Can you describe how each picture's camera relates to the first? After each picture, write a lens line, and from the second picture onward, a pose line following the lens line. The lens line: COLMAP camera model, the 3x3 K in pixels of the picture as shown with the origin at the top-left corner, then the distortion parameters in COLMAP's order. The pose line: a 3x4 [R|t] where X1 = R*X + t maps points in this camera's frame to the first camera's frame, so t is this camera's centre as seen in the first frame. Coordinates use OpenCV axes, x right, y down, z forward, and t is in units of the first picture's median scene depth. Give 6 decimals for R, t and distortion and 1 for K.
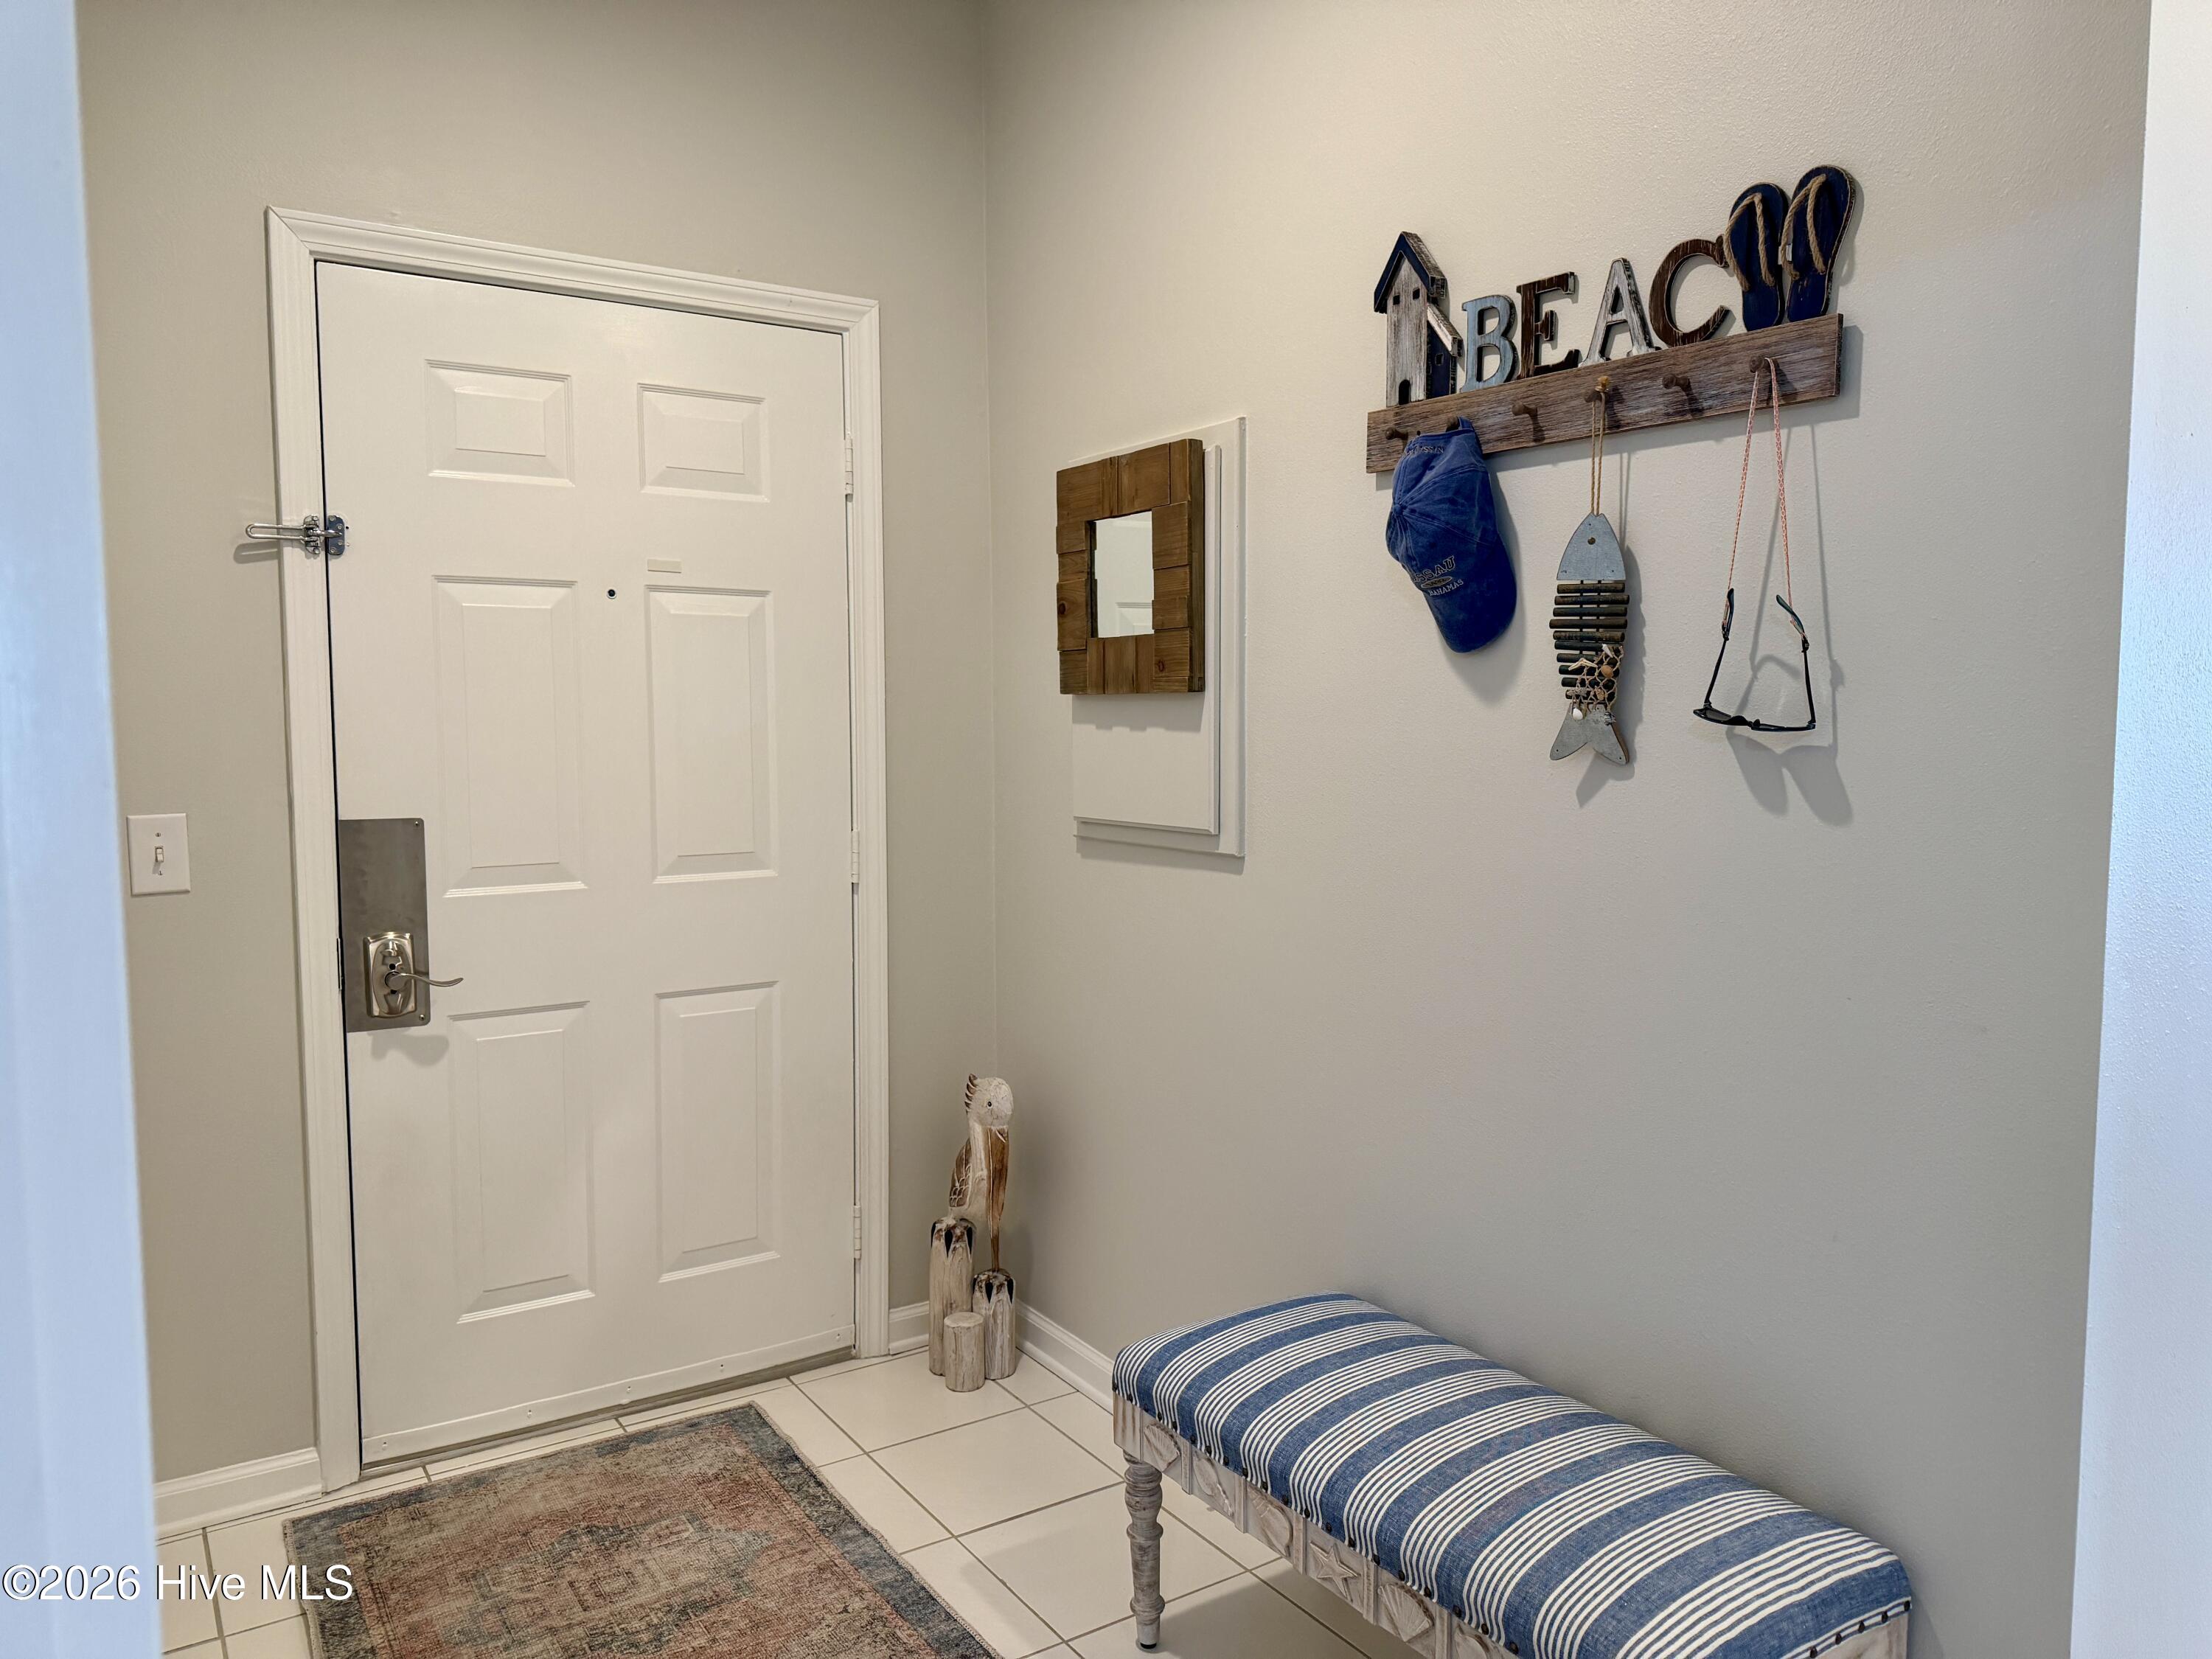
lens RADIAL K [[1552.2, 0, 1100.5], [0, 1552.2, 834.8], [0, 0, 1]] dist [0.072756, -0.097430]
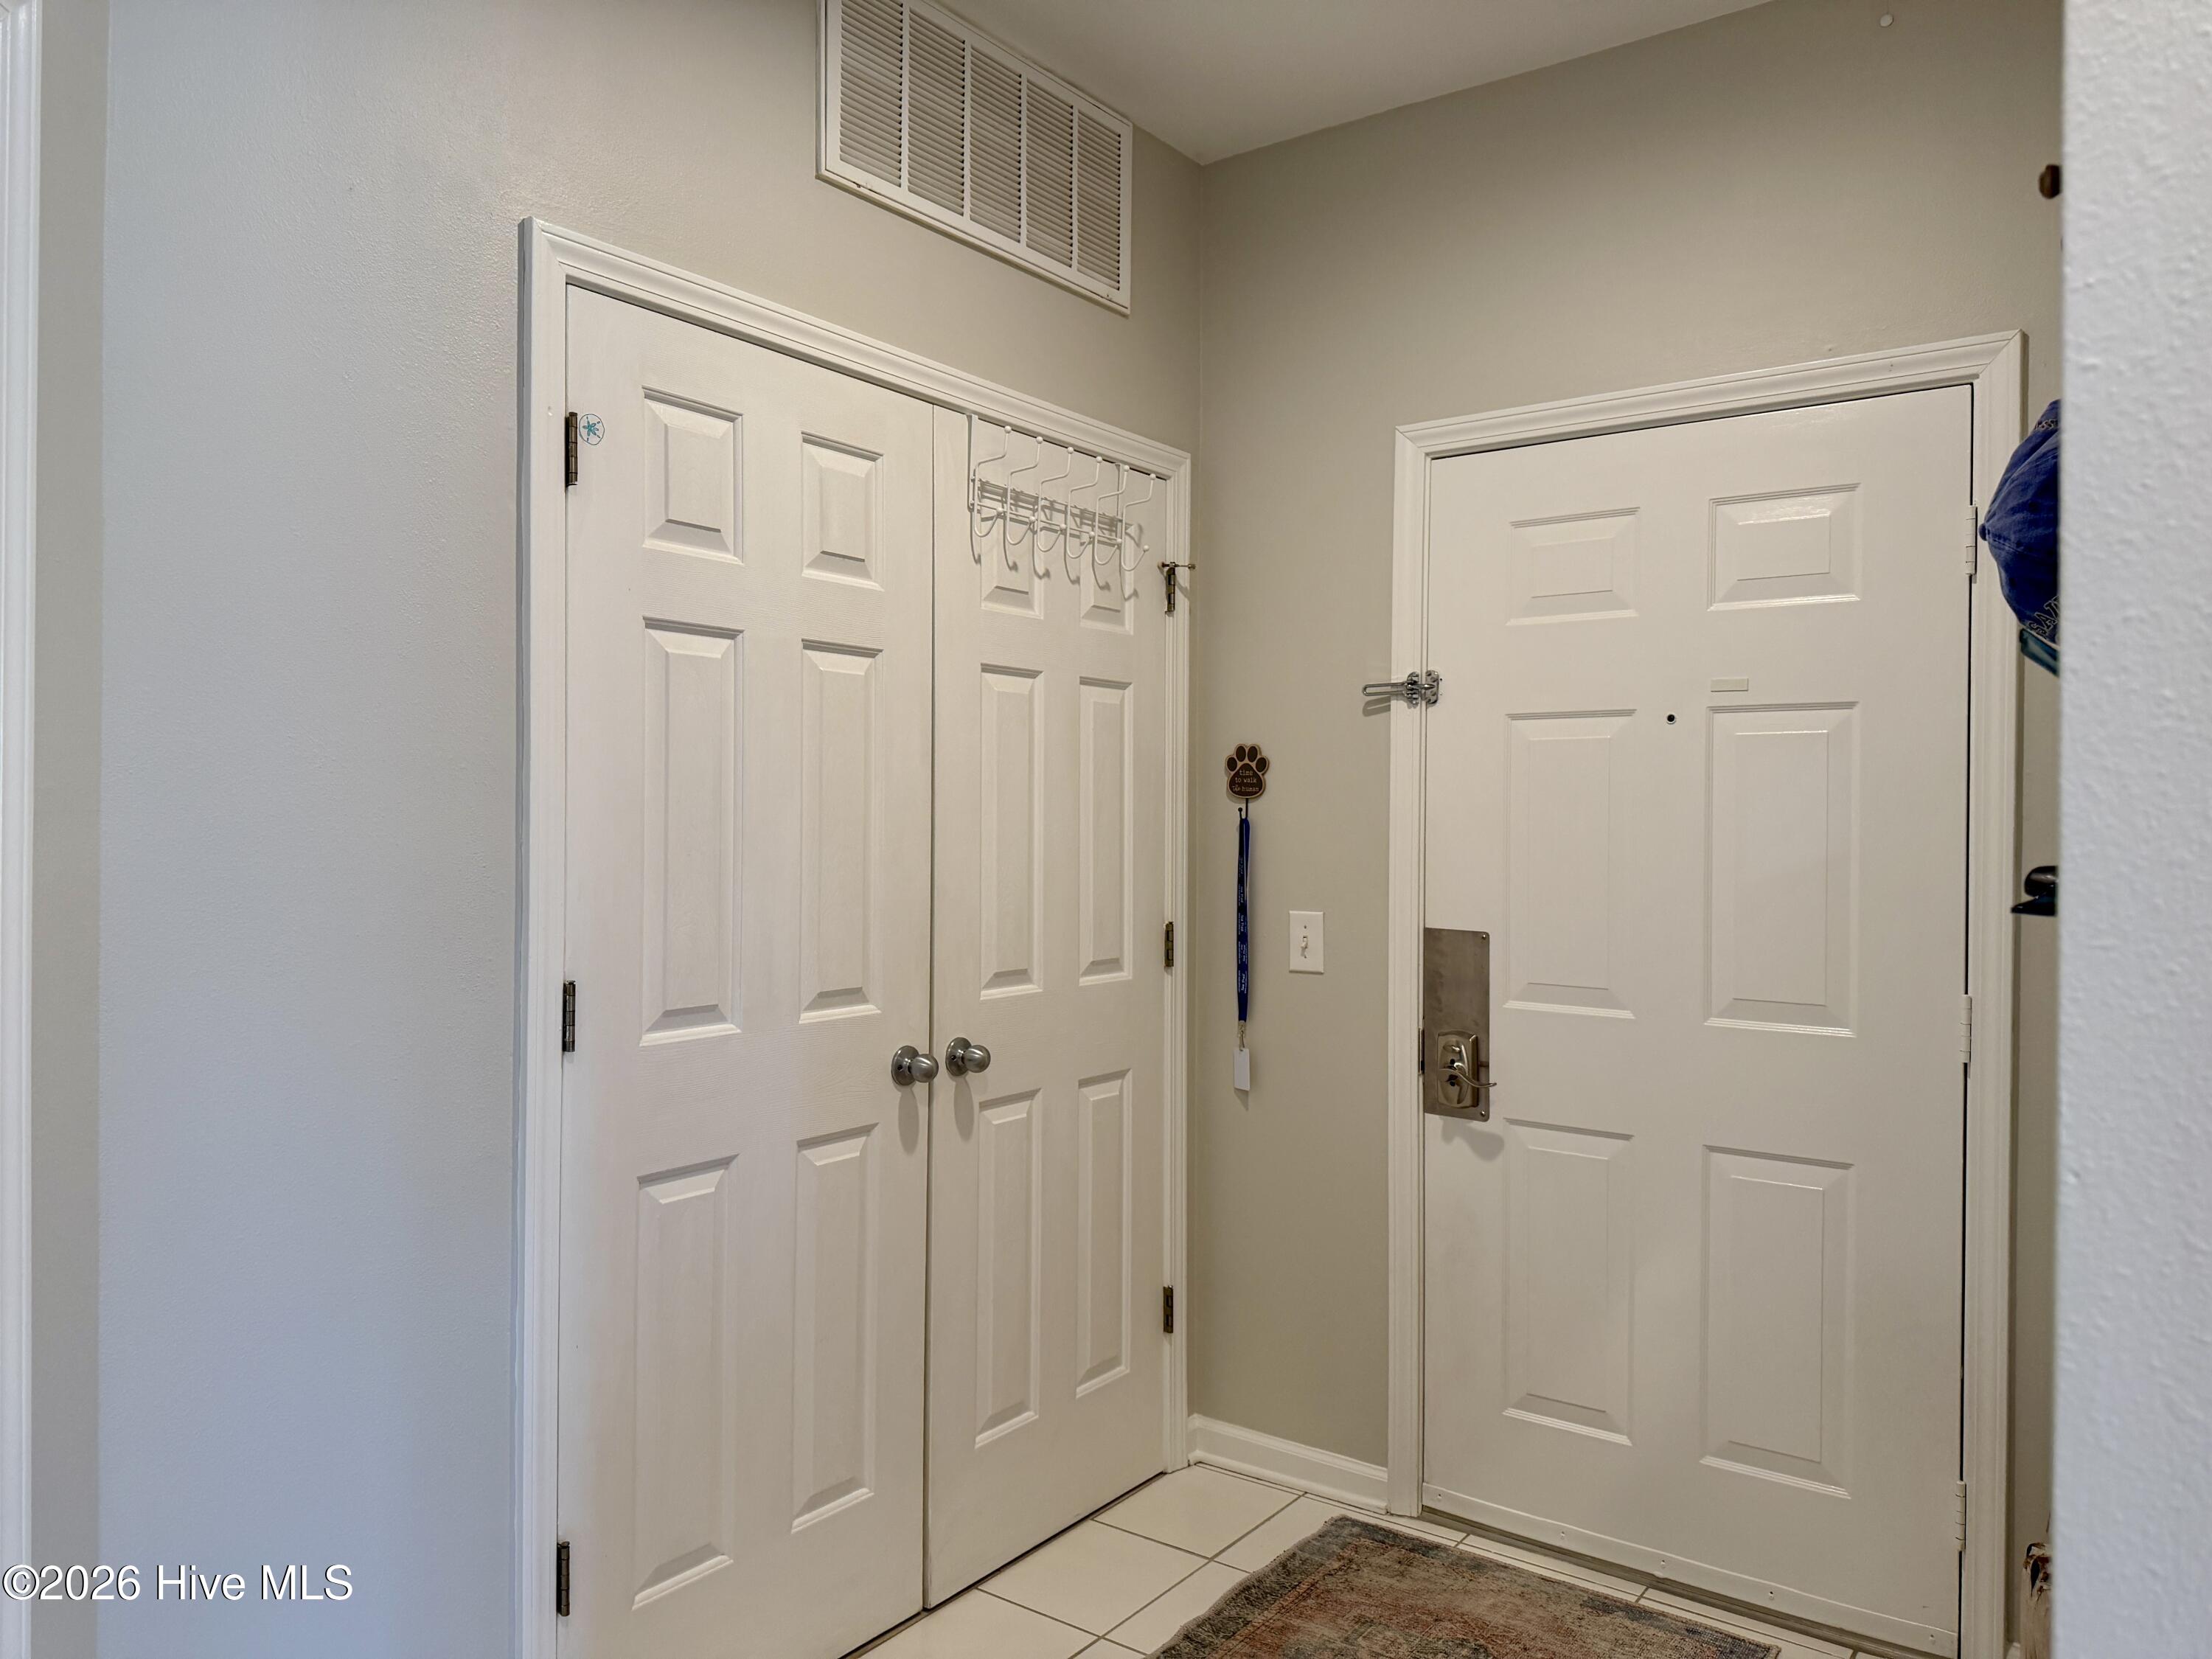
lens RADIAL K [[1552.2, 0, 1108.6], [0, 1552.2, 826.8], [0, 0, 1]] dist [0.072756, -0.097430]
pose [[0.356119, 0.009443, -0.934393, 0.494267], [-0.089111, 0.995735, -0.023900, -0.034373], [0.930182, 0.091776, 0.355442, 0.350368]]
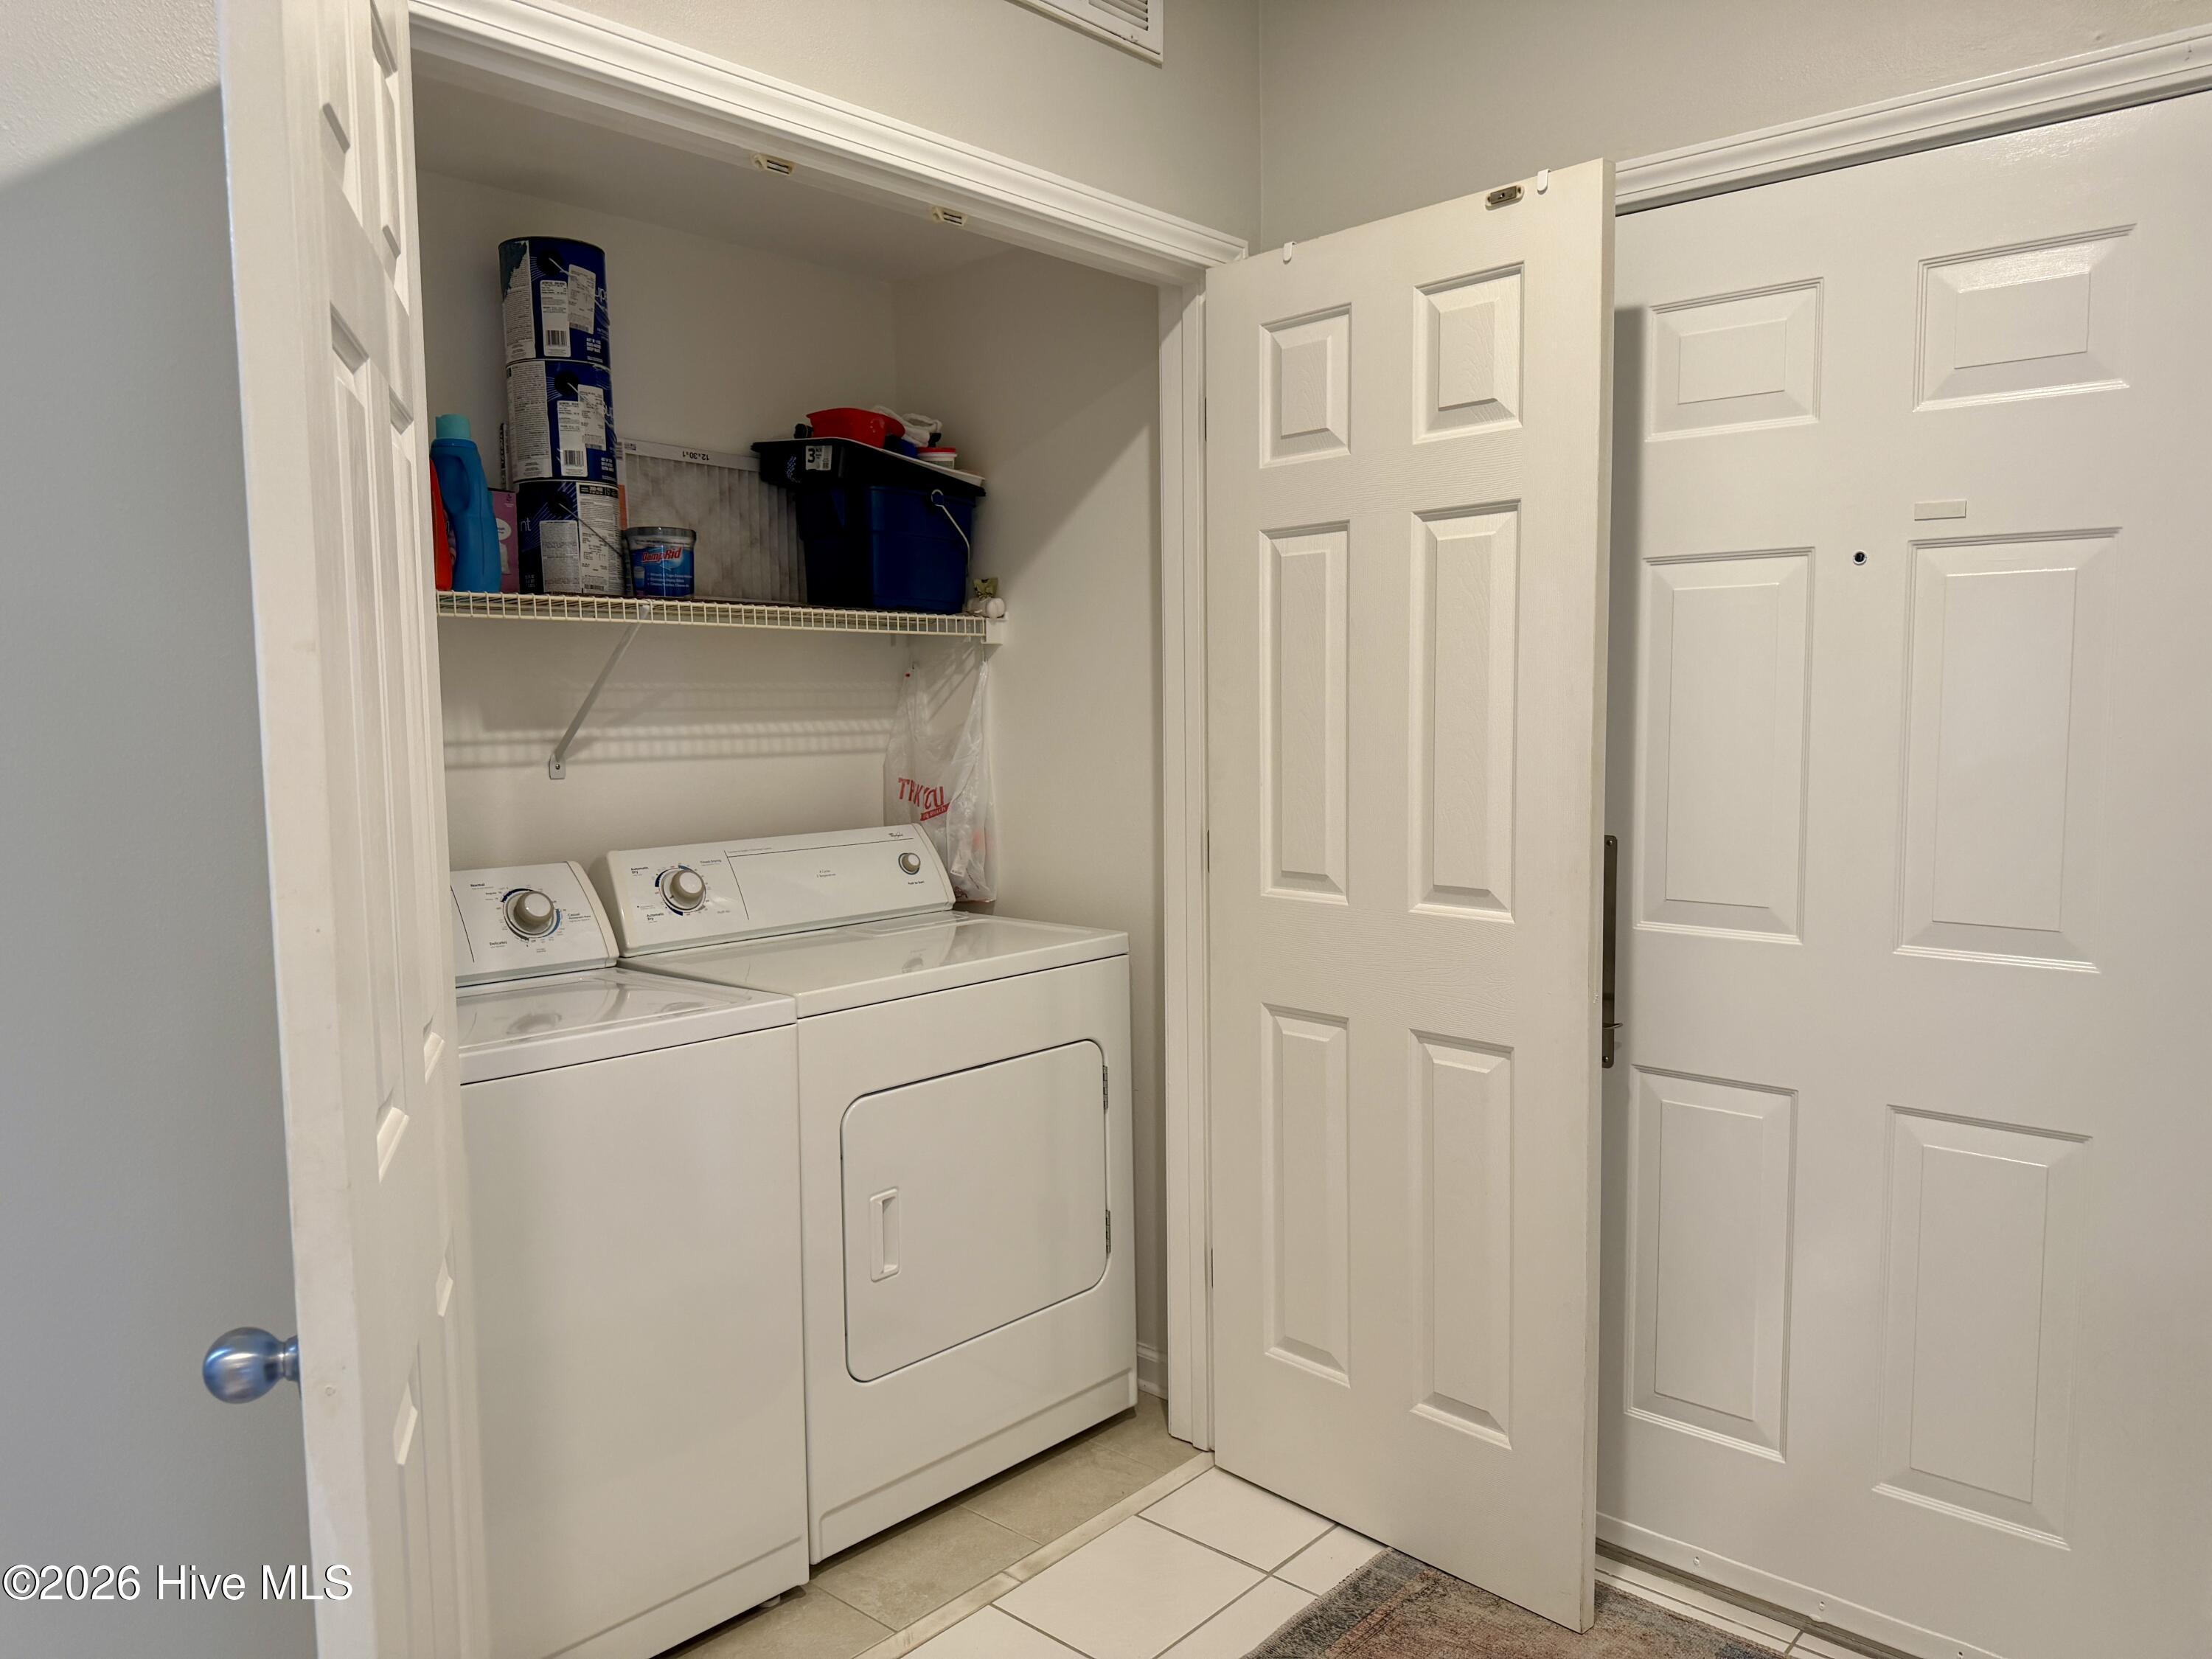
lens RADIAL K [[1552.2, 0, 1108.9], [0, 1552.2, 826.8], [0, 0, 1]] dist [0.072756, -0.097430]
pose [[0.267466, 0.090183, -0.959338, 0.334108], [-0.072015, 0.994697, 0.073429, -0.058778], [0.960872, 0.049447, 0.272542, 0.481525]]
